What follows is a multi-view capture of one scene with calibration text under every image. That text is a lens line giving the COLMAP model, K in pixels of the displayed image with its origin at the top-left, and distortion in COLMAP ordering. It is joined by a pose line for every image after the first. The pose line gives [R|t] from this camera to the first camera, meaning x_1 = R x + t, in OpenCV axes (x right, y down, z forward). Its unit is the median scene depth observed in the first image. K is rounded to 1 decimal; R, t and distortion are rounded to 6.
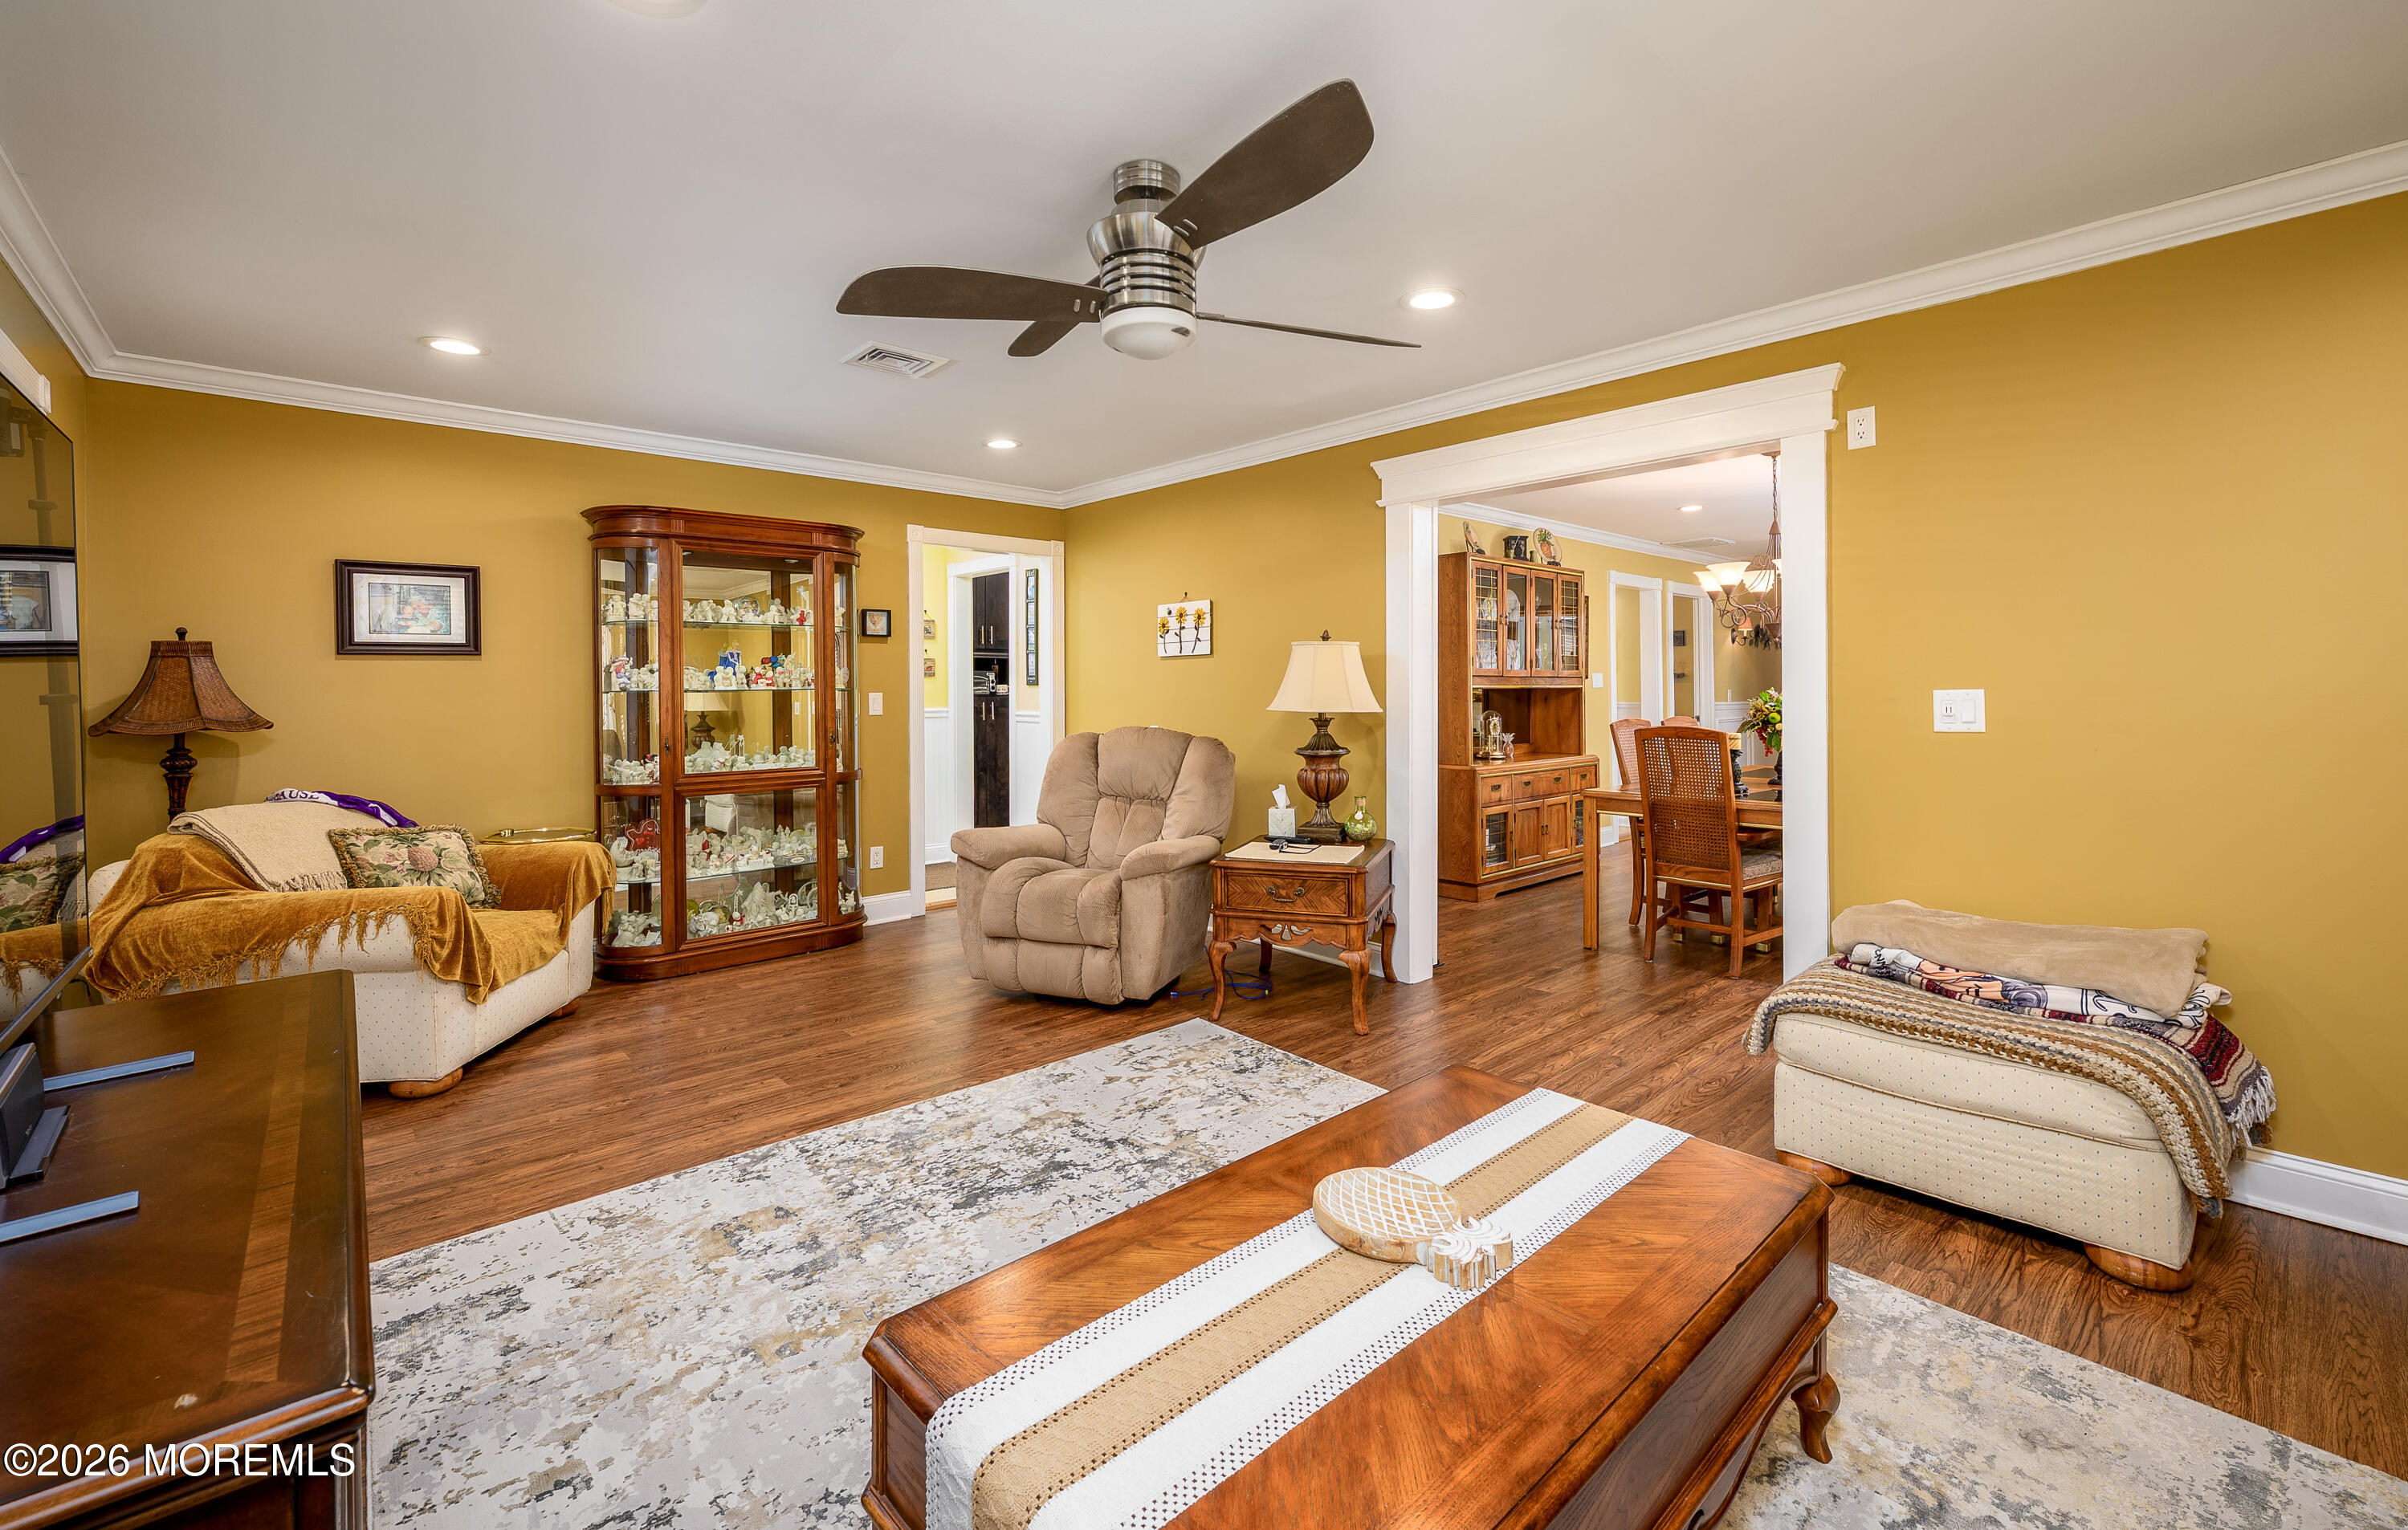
lens RADIAL K [[989.5, 0, 1256.9], [0, 989.5, 696.3], [0, 0, 1]] dist [-0.002306, -0.000170]
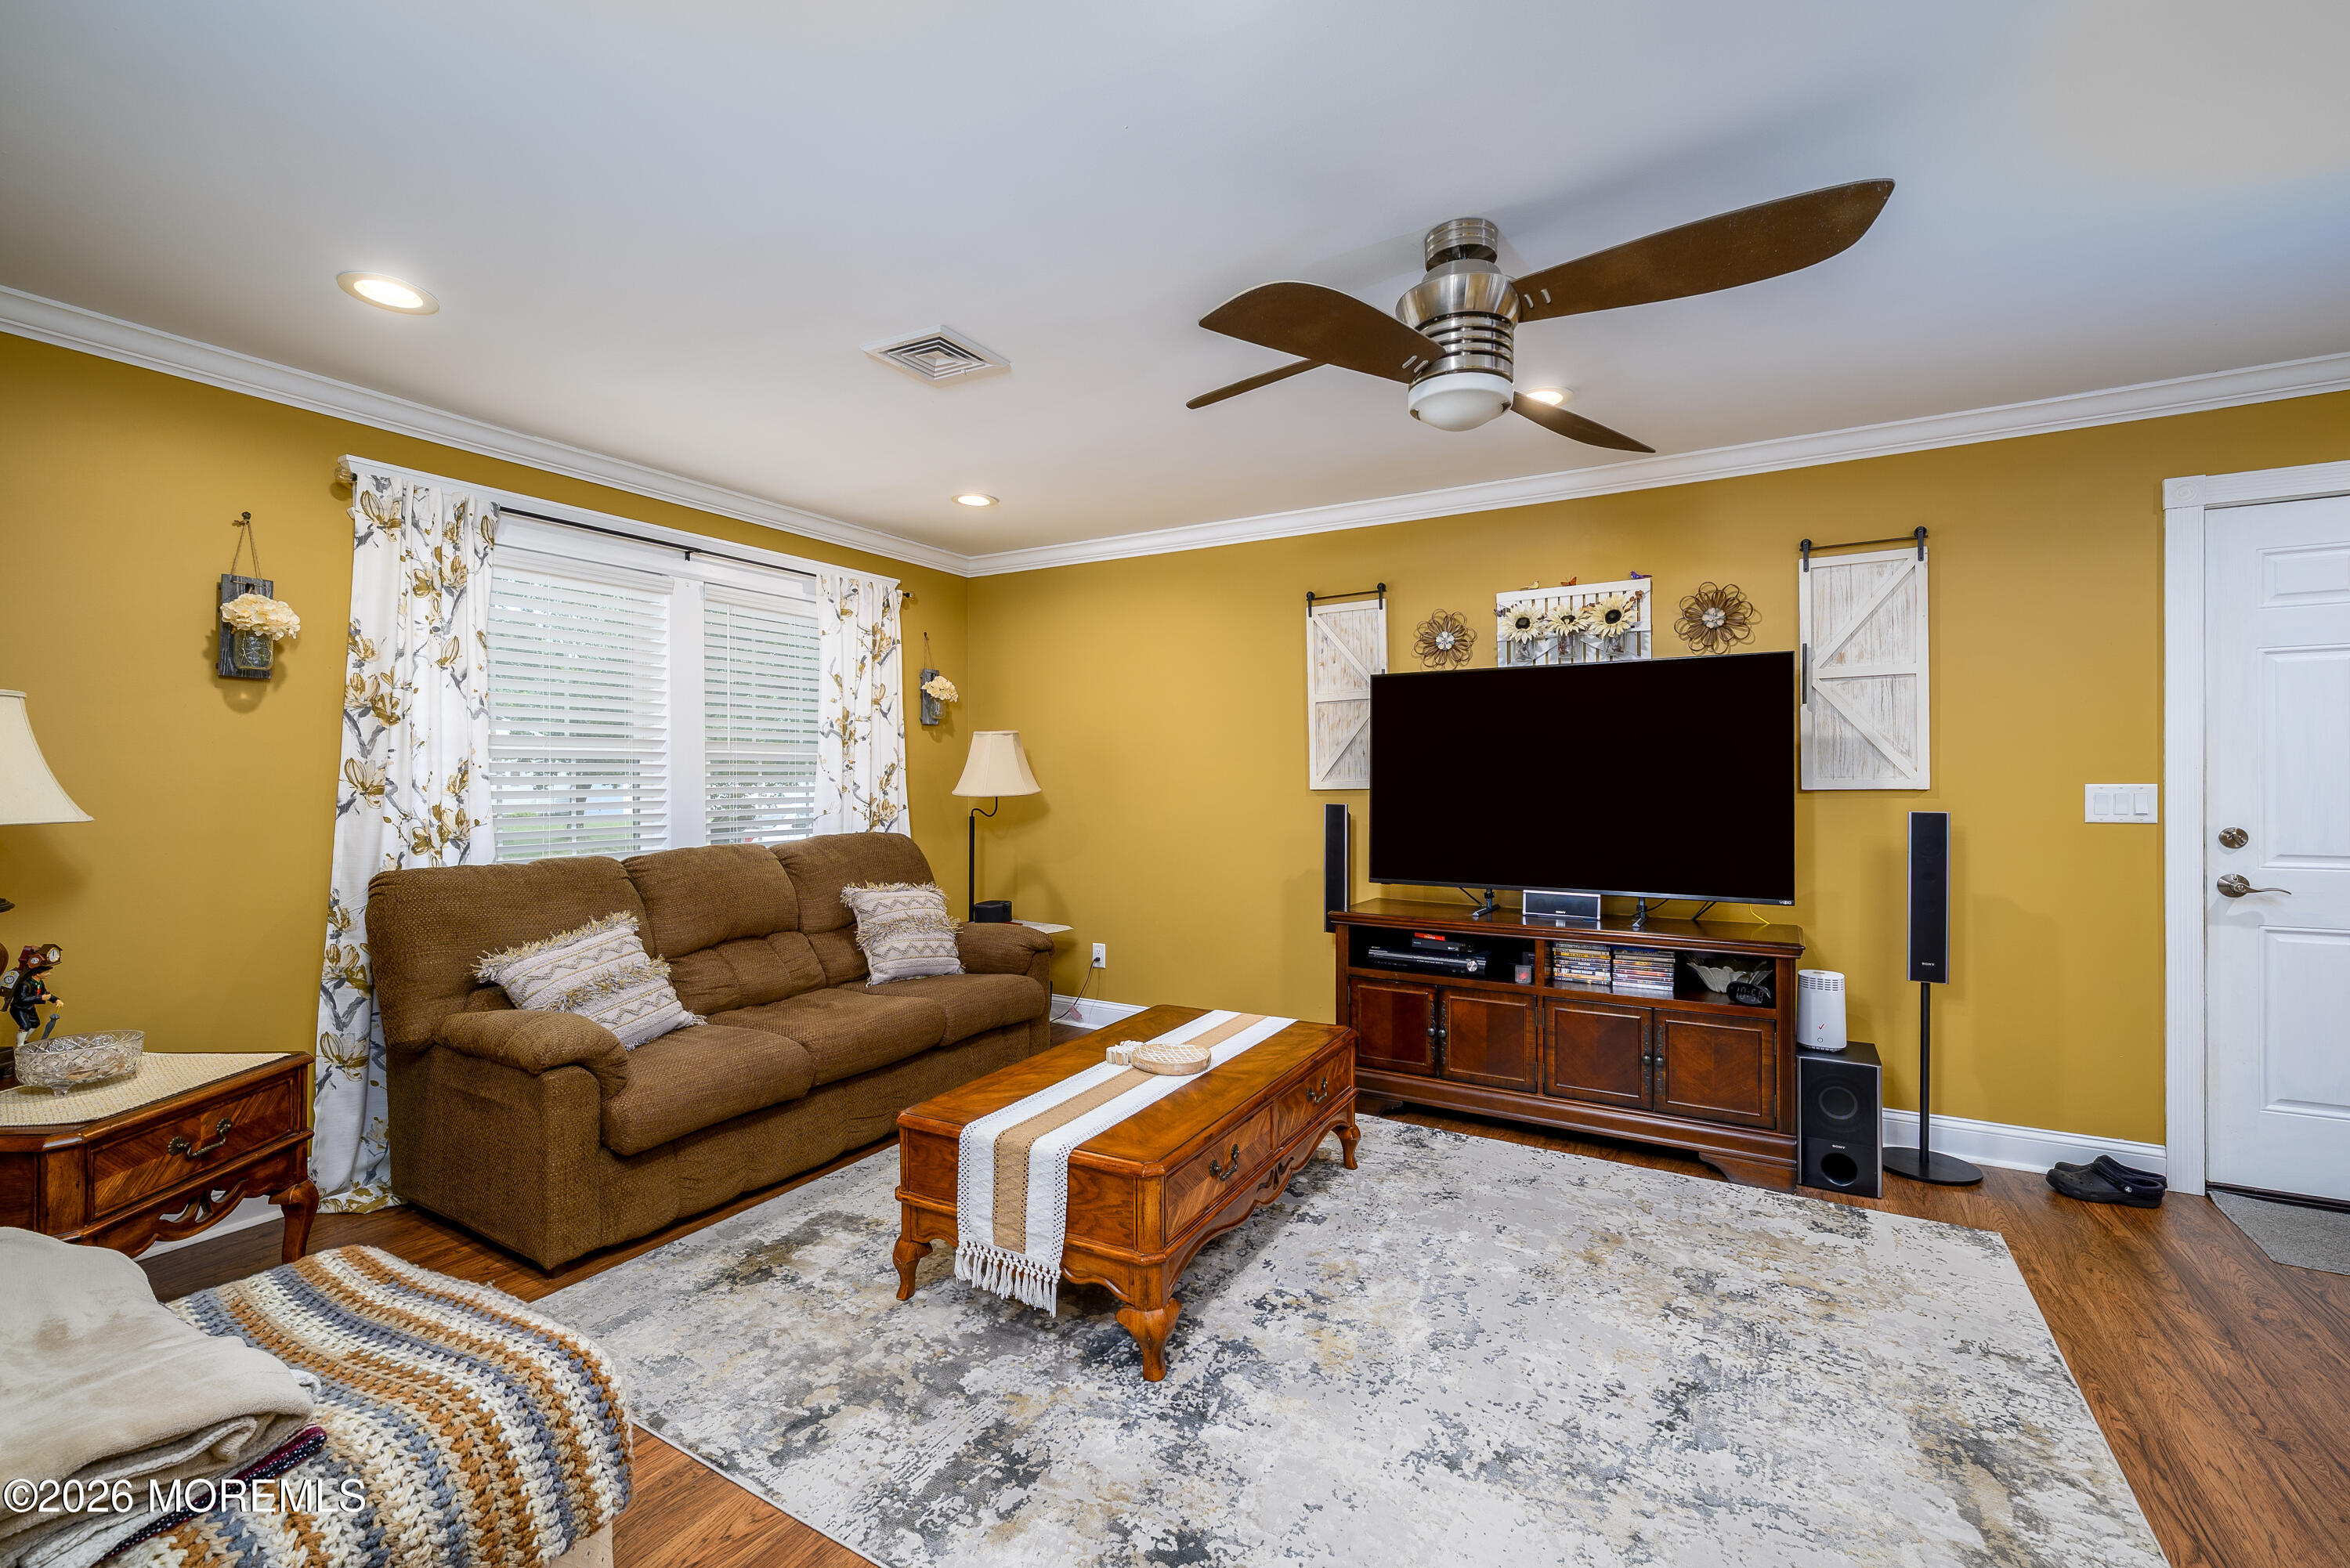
lens RADIAL K [[1011.9, 0, 1166.2], [0, 1011.9, 780.8], [0, 0, 1]] dist [-0.003255, 0.000585]
pose [[-0.959666, 0.012506, -0.280864, 0.305911], [0.008344, 0.999837, 0.016012, -0.015385], [0.281019, 0.013023, -0.959614, 1.292932]]
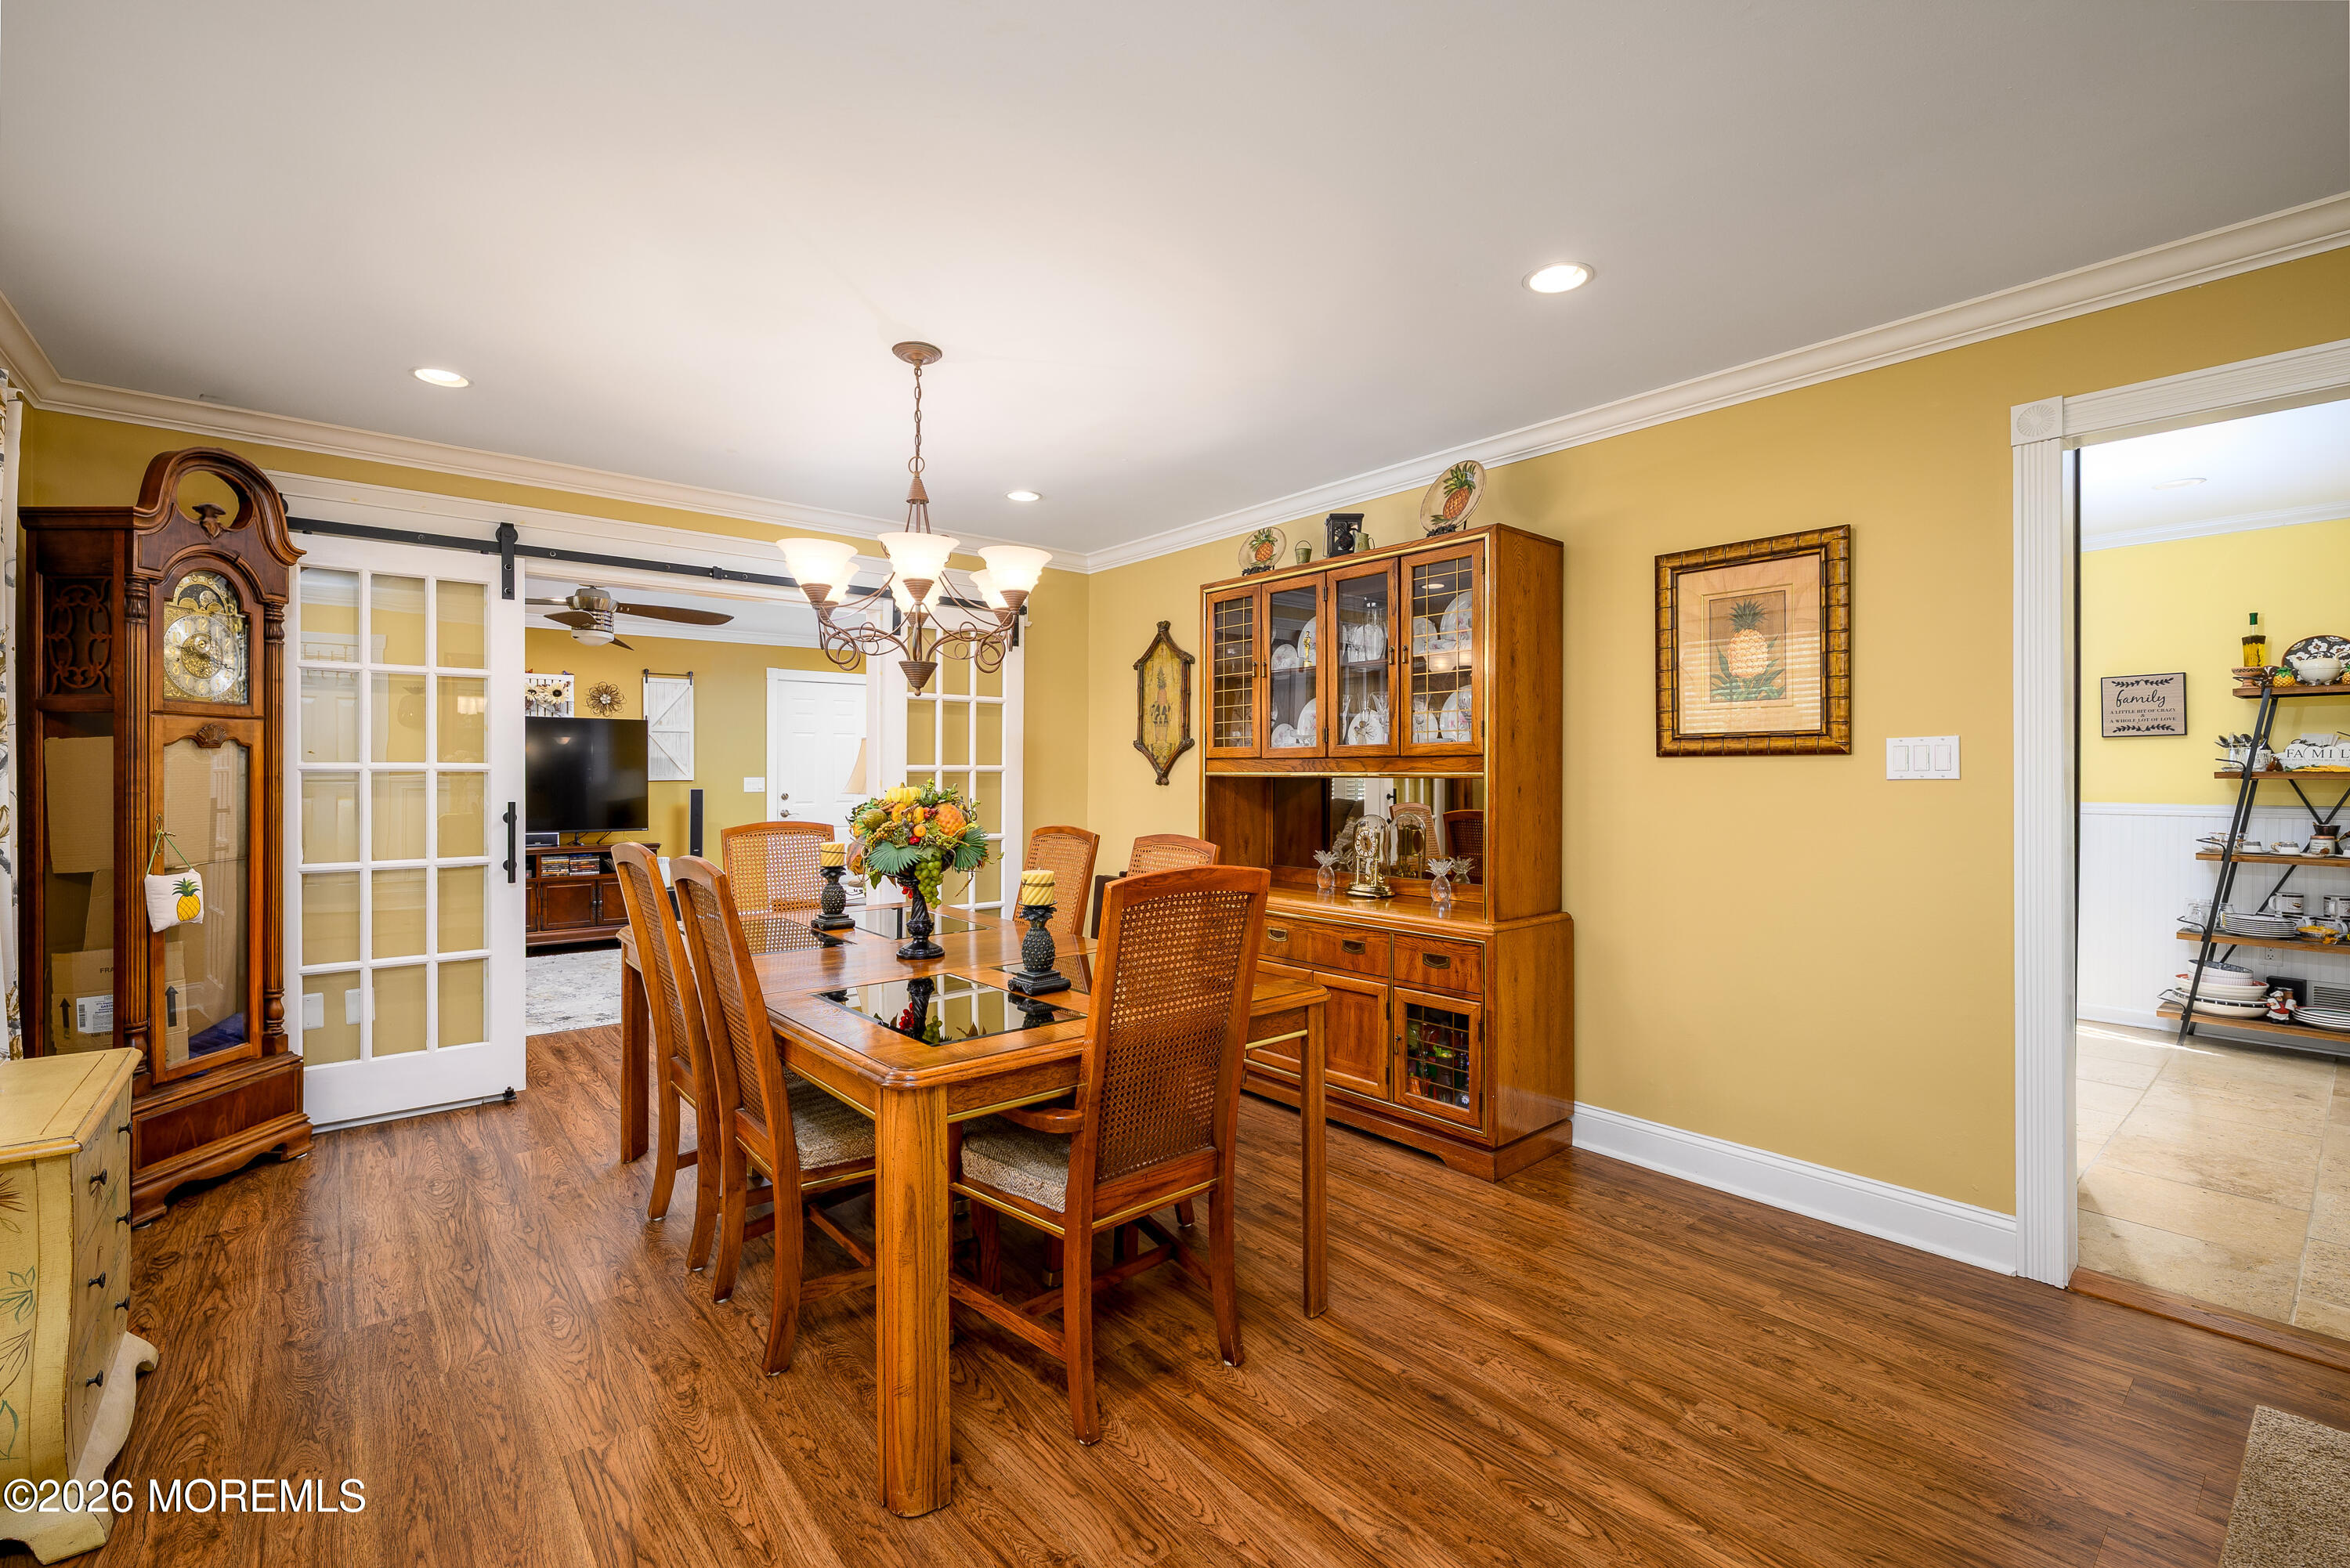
lens RADIAL K [[1011.9, 0, 1178.5], [0, 1011.9, 773.5], [0, 0, 1]] dist [-0.003255, 0.000585]
pose [[-0.069230, 0.005381, -0.997586, 1.682288], [-0.010851, 0.999922, 0.006146, -0.028224], [0.997542, 0.011251, -0.069167, 1.892572]]
